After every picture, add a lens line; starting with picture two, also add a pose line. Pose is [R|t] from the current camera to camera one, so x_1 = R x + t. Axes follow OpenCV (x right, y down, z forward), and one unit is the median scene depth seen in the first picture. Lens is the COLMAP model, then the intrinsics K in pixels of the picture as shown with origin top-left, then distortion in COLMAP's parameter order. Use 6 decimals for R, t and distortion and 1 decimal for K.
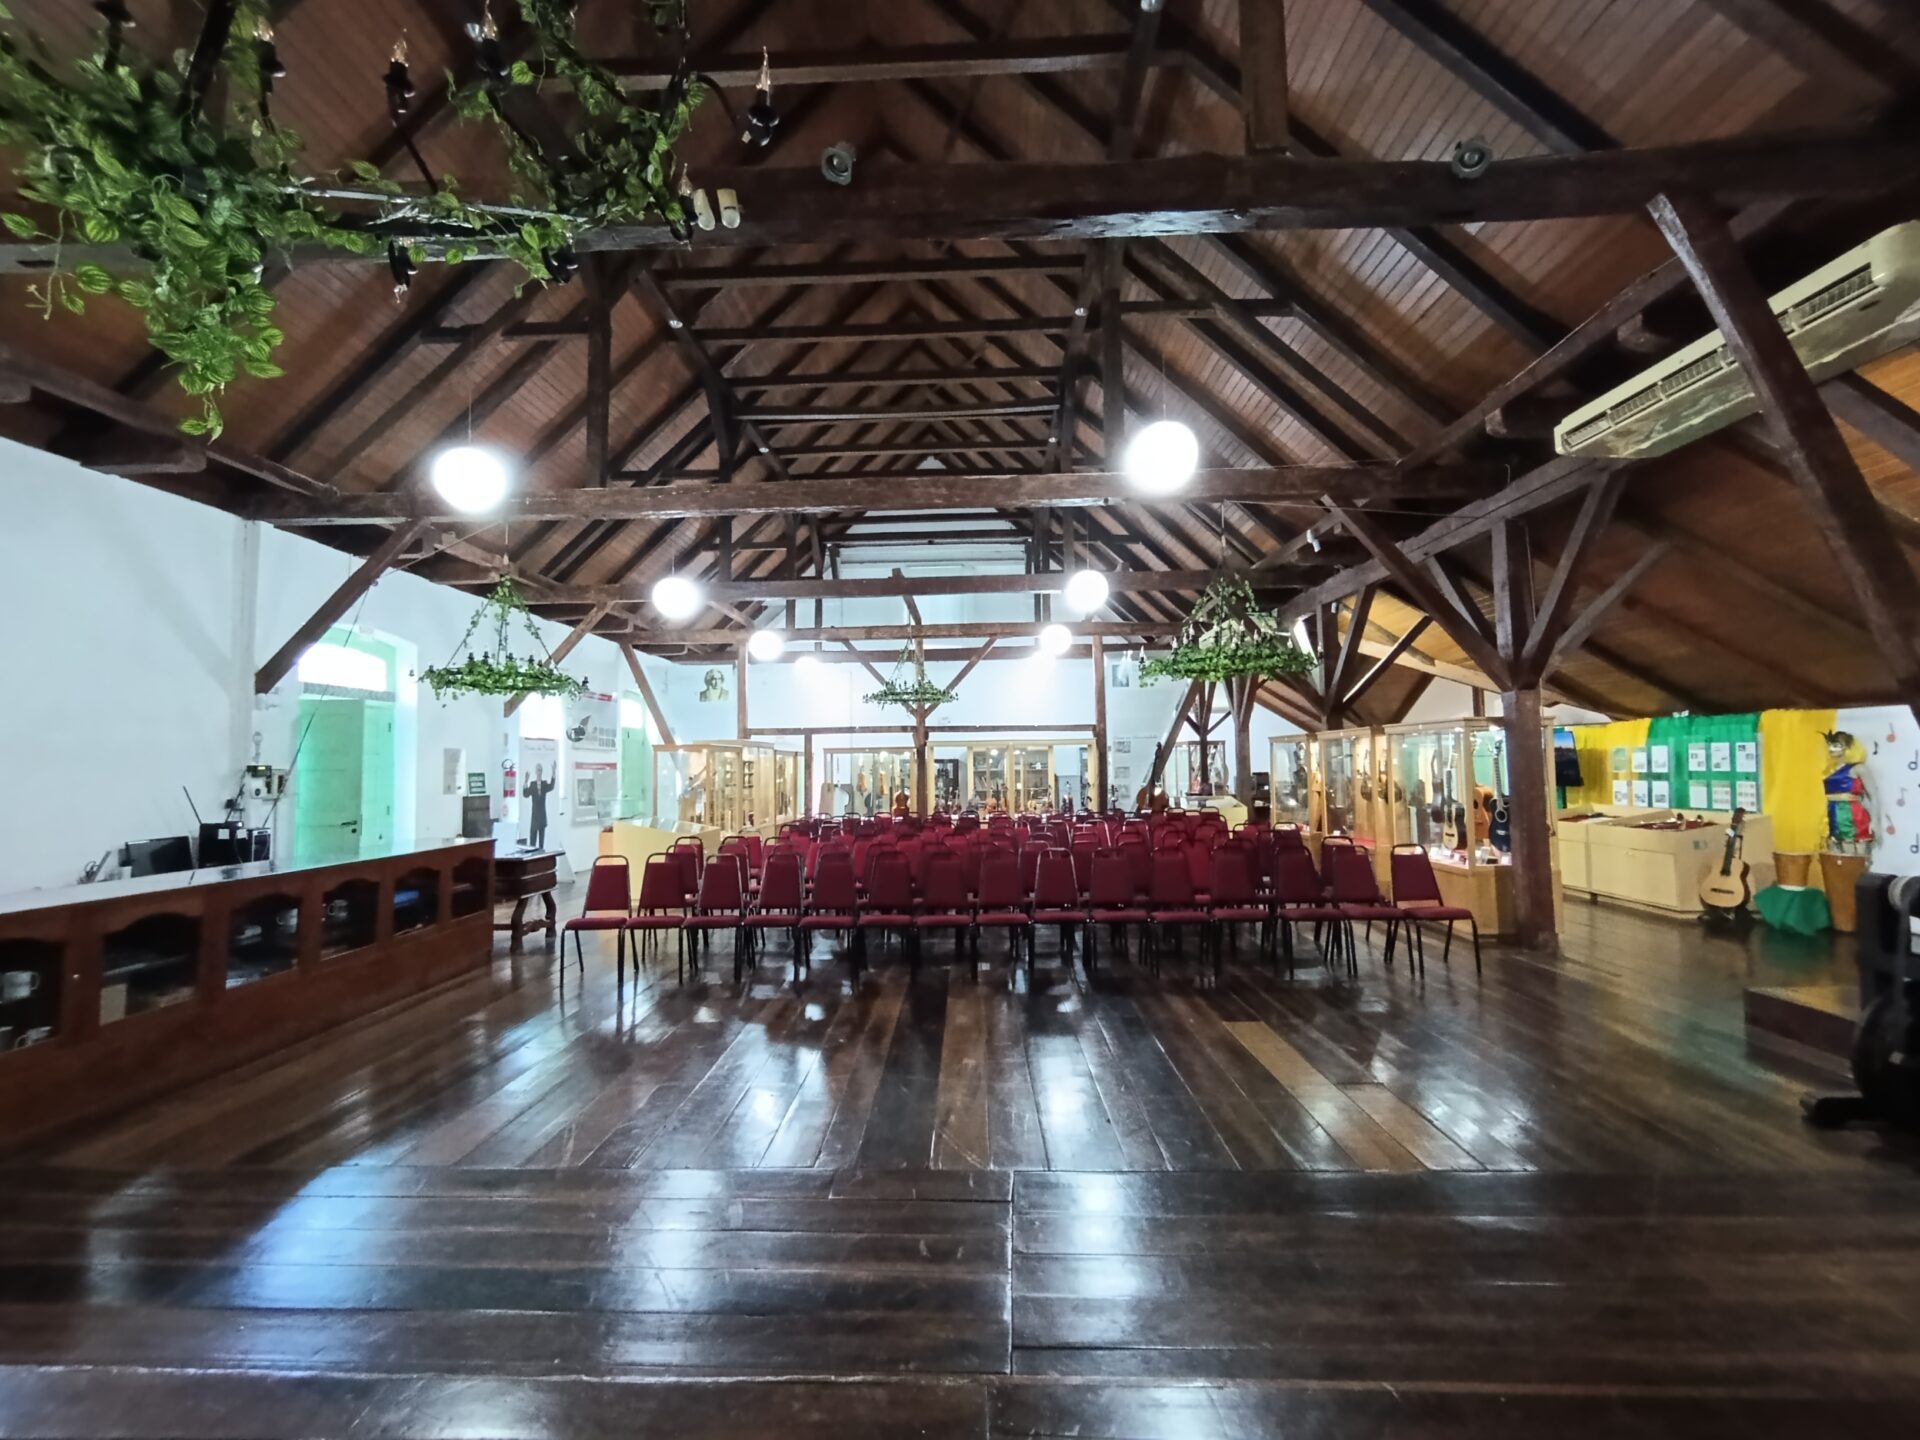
lens RADIAL K [[875.6, 0, 955.5], [0, 875.6, 723.3], [0, 0, 1]] dist [-0.033186, 0.023645]
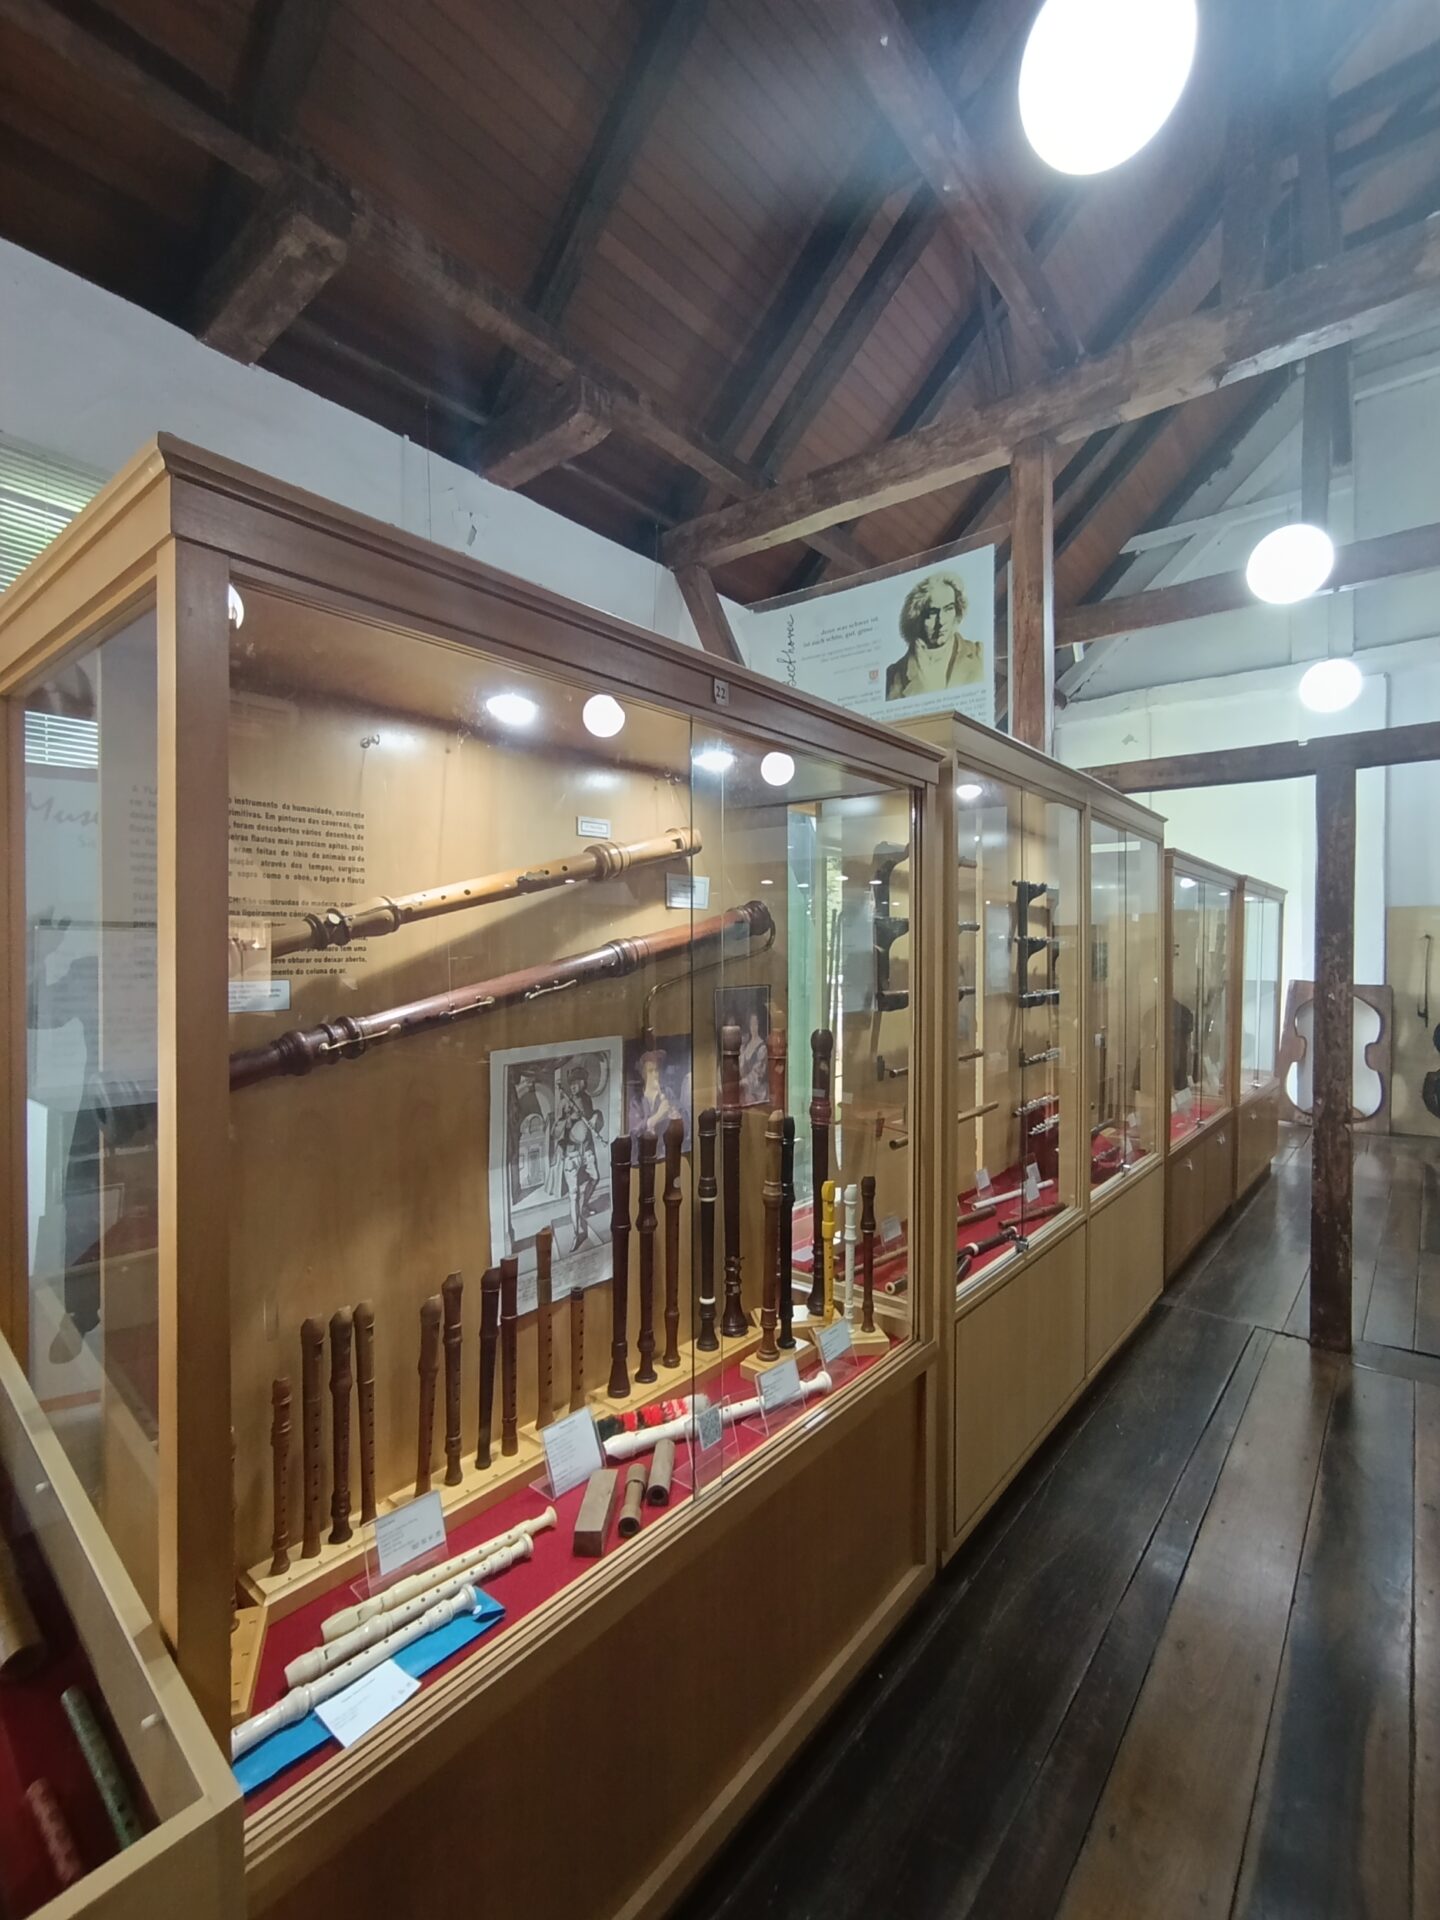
lens RADIAL K [[875.6, 0, 720.0], [0, 875.6, 960.0], [0, 0, 1]] dist [-0.033186, 0.023645]
pose [[0.791474, 0.017072, -0.610965, -0.218529], [0.021380, 0.998225, 0.055589, 0.062881], [0.610829, -0.057059, 0.789704, 1.020206]]
